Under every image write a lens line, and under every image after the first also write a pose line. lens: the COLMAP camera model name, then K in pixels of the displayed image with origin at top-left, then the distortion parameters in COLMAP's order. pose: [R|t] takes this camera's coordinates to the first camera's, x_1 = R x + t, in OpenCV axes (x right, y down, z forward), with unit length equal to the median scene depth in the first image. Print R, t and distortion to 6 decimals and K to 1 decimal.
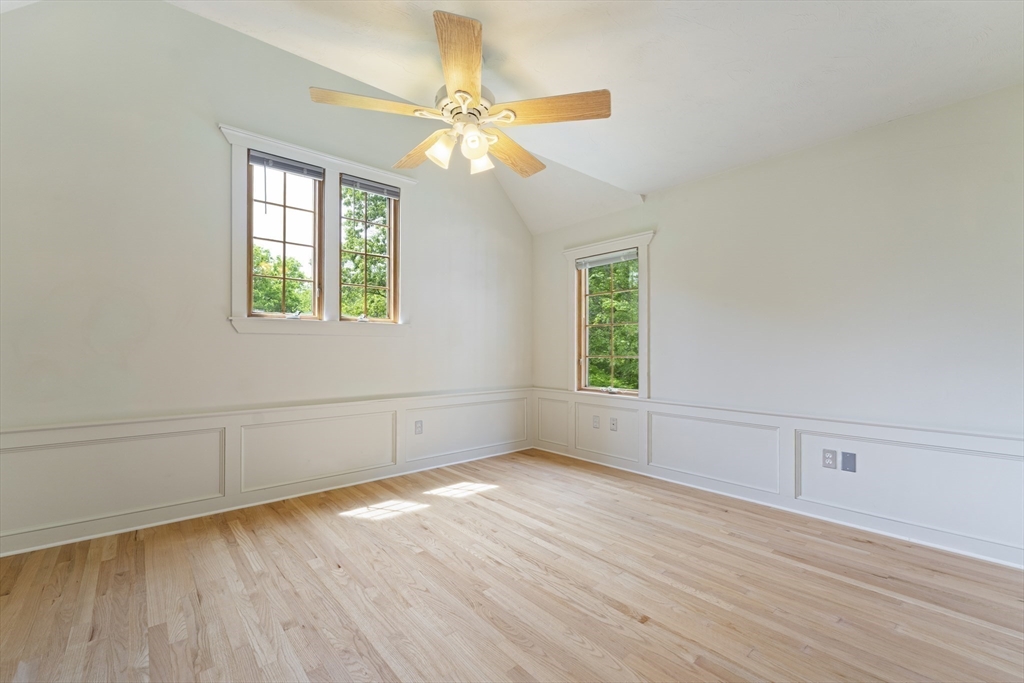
lens RADIAL K [[443.4, 0, 515.1], [0, 443.4, 344.4], [0, 0, 1]] dist [0.002633, 0.000201]
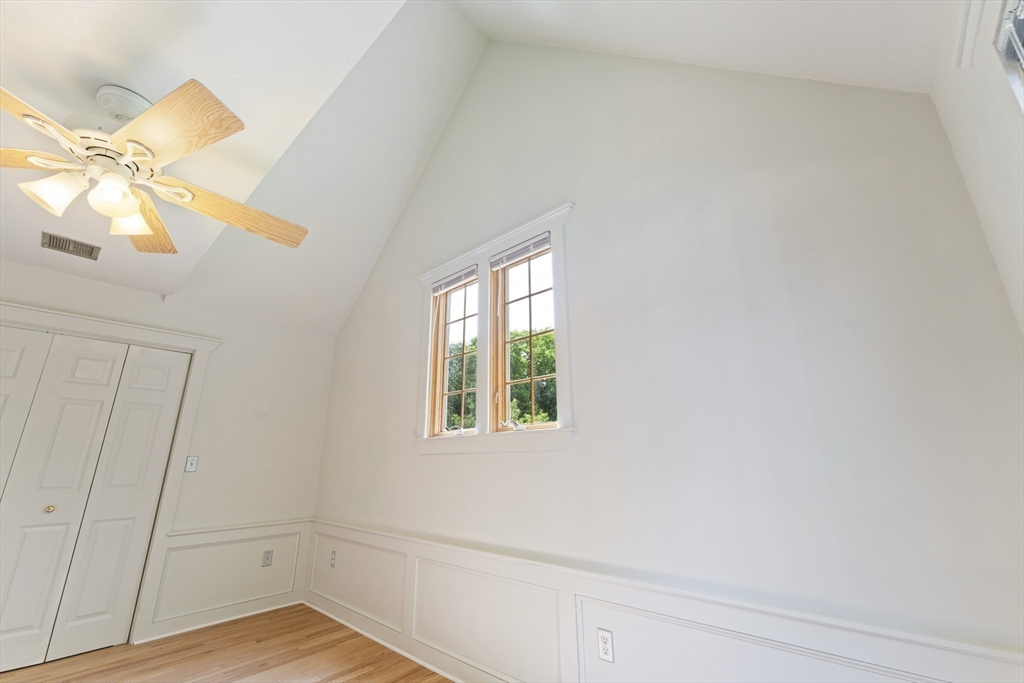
lens RADIAL K [[412.6, 0, 513.2], [0, 412.6, 340.9], [0, 0, 1]] dist [-0.002725, -0.001159]
pose [[0.127707, -0.279944, -0.951484, 0.469383], [0.017921, 0.959834, -0.279996, -0.009532], [0.991650, 0.018706, 0.127594, 1.347460]]
